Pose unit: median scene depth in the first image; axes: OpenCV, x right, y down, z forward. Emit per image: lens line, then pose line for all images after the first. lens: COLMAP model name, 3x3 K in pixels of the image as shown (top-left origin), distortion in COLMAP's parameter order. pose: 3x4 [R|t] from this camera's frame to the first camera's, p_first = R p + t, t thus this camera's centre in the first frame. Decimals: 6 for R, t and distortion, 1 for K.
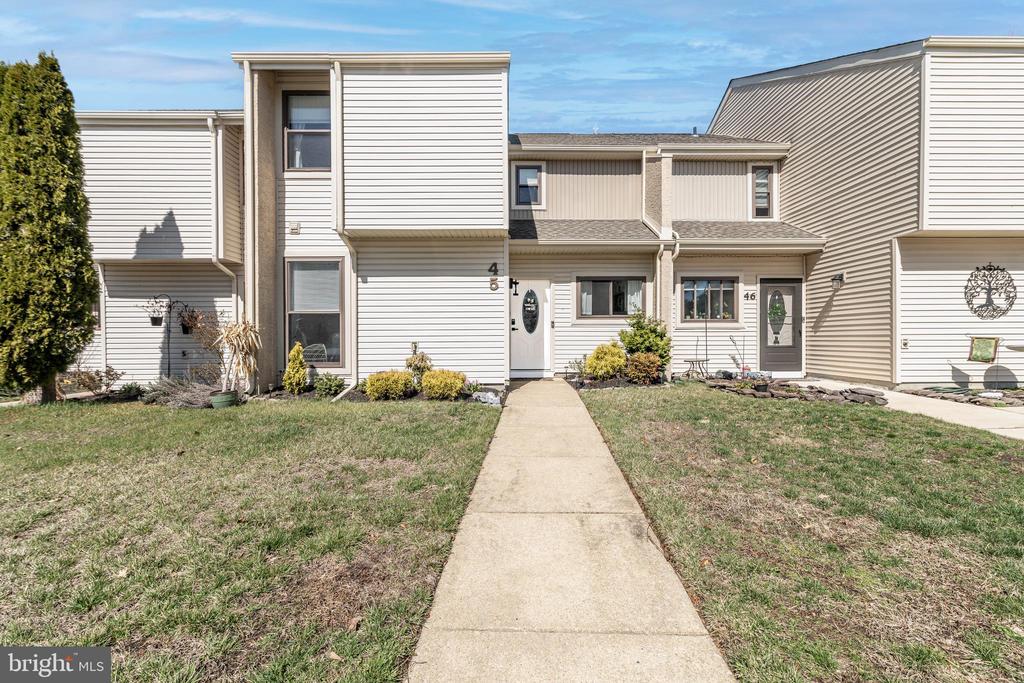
lens RADIAL K [[467.5, 0, 516.3], [0, 467.5, 343.1], [0, 0, 1]] dist [-0.000013, 0.000191]
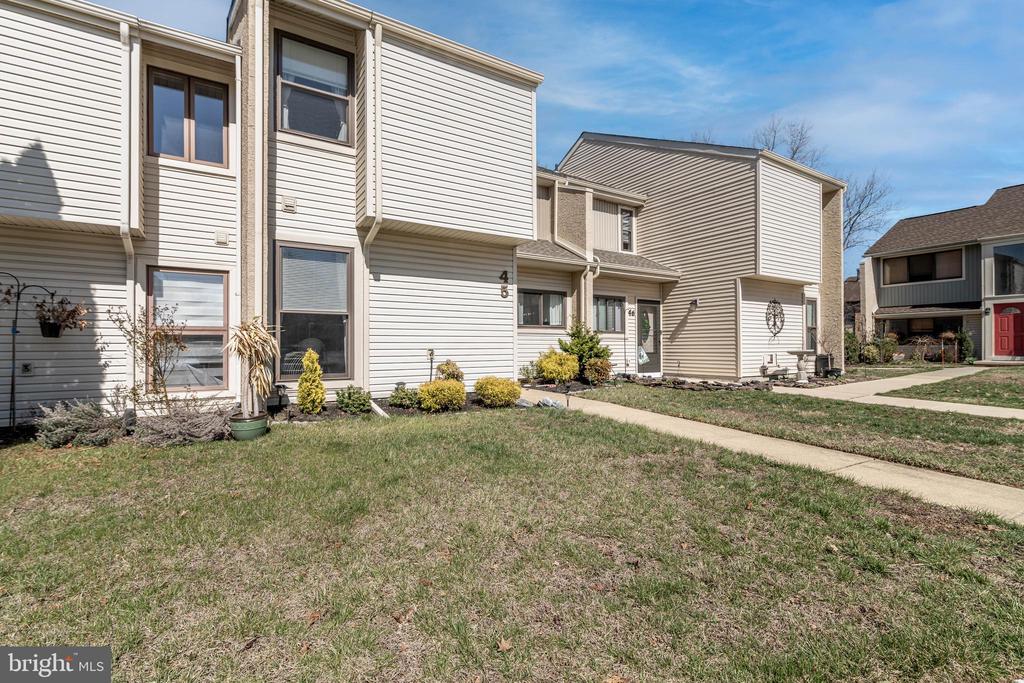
lens RADIAL K [[467.5, 0, 541.0], [0, 467.5, 343.1], [0, 0, 1]] dist [-0.000013, 0.000191]
pose [[0.845348, 0.006410, 0.534177, -0.484172], [0.005431, 0.999773, -0.020592, 0.005832], [-0.534188, 0.020309, 0.845122, 0.098669]]
